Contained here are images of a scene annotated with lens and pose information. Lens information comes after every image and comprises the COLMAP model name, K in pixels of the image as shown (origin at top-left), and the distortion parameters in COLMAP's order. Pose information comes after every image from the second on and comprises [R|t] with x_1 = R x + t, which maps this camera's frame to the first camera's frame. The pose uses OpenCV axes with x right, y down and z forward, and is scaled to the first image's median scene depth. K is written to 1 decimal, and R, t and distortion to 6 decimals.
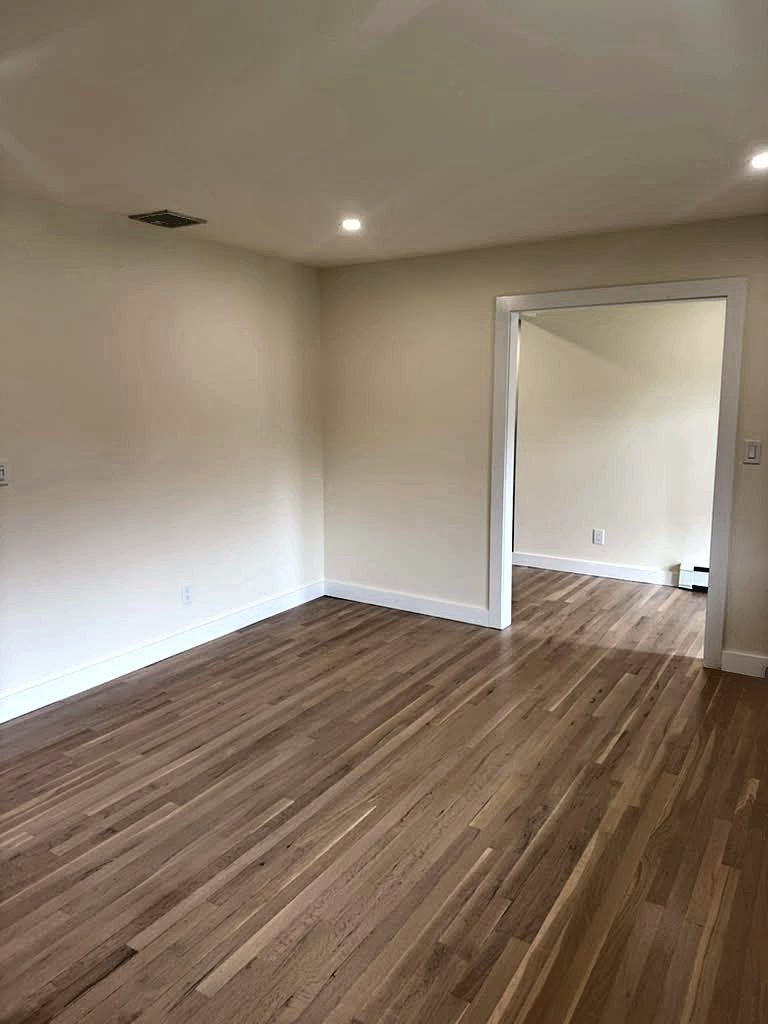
lens RADIAL K [[724.5, 0, 384.0], [0, 724.5, 512.0], [0, 0, 1]] dist [0.000737, -0.007186]
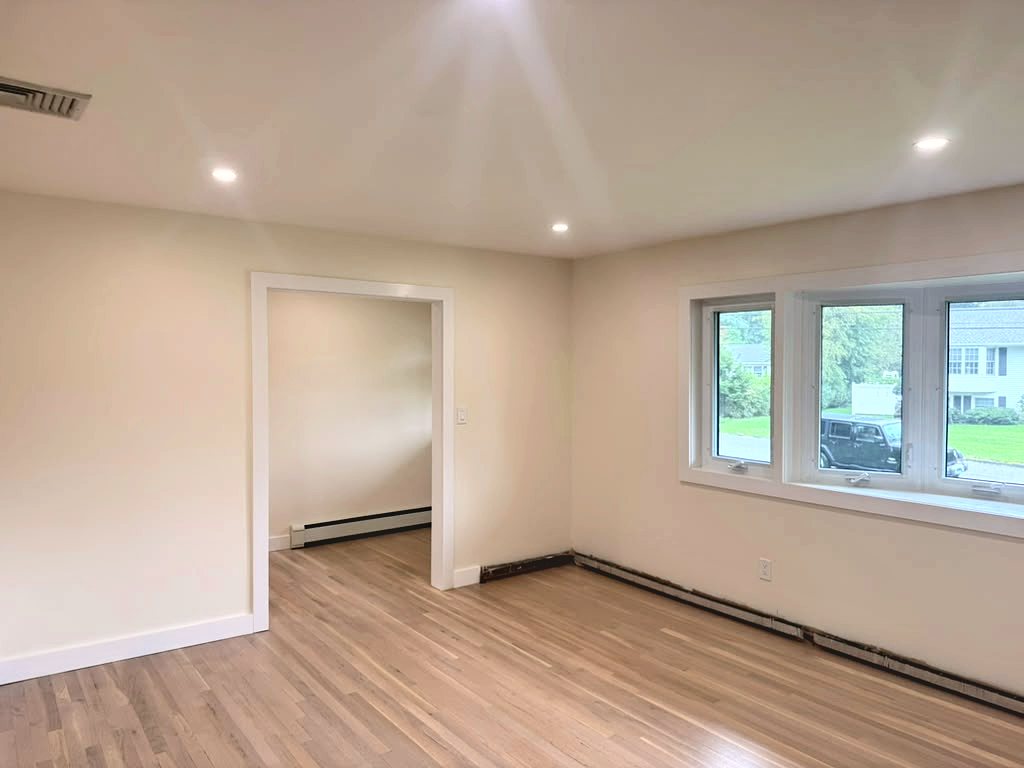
lens RADIAL K [[724.5, 0, 512.0], [0, 724.5, 384.0], [0, 0, 1]] dist [0.000737, -0.007186]
pose [[0.358885, -0.030544, 0.932882, -0.689381], [0.151537, 0.988111, -0.025944, -0.086309], [-0.920999, 0.150677, 0.359247, 0.431336]]
